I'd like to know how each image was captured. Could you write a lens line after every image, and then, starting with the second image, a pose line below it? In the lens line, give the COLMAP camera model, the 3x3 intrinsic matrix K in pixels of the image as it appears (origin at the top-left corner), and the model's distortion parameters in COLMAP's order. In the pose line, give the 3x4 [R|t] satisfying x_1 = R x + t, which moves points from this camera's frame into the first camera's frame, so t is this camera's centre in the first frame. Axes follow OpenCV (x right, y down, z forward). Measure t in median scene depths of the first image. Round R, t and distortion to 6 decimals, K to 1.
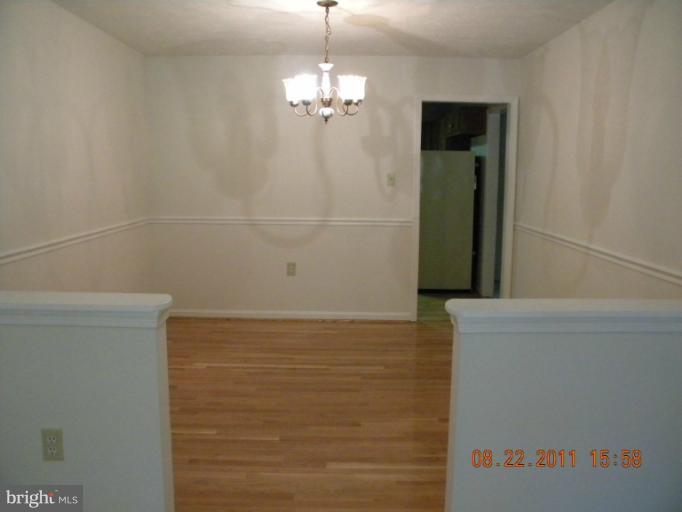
lens RADIAL K [[582.9, 0, 338.9], [0, 582.9, 252.1], [0, 0, 1]] dist [-0.192634, 0.208913]
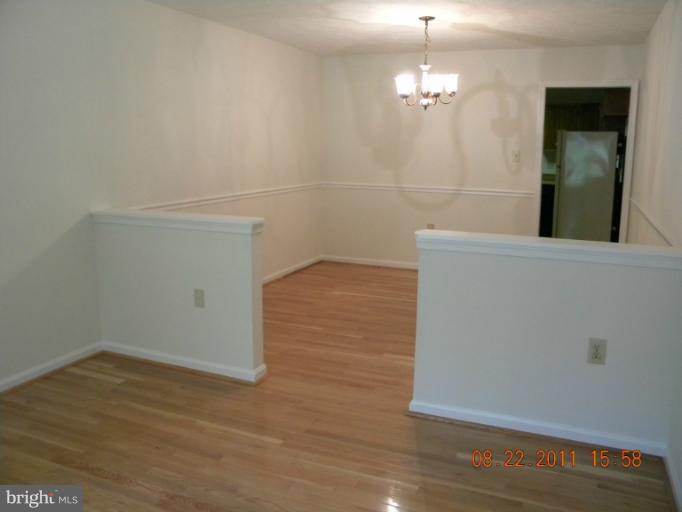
lens RADIAL K [[582.9, 0, 338.9], [0, 582.9, 252.1], [0, 0, 1]] dist [-0.192634, 0.208913]
pose [[0.921357, 0.070780, -0.382220, 0.268345], [-0.056138, 0.997203, 0.049340, 0.036391], [0.384643, -0.024003, 0.922753, -0.239294]]
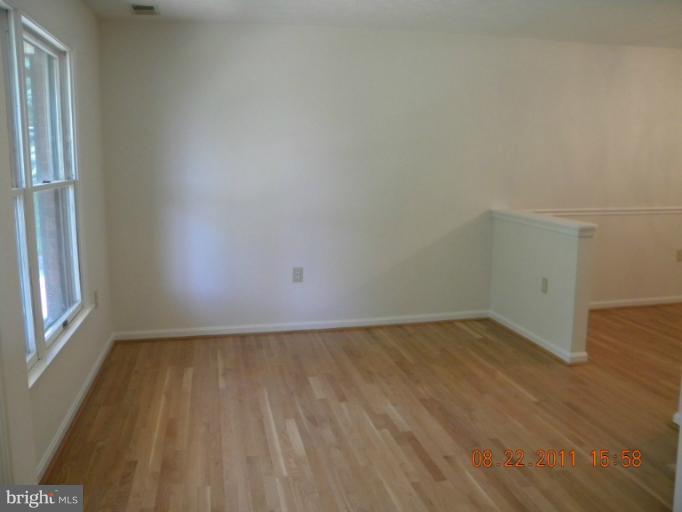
lens RADIAL K [[582.9, 0, 338.9], [0, 582.9, 252.1], [0, 0, 1]] dist [-0.192634, 0.208913]
pose [[0.218995, 0.148296, -0.964391, 0.652776], [-0.130865, 0.983917, 0.121581, 0.022406], [0.966910, 0.099579, 0.234880, -0.143833]]
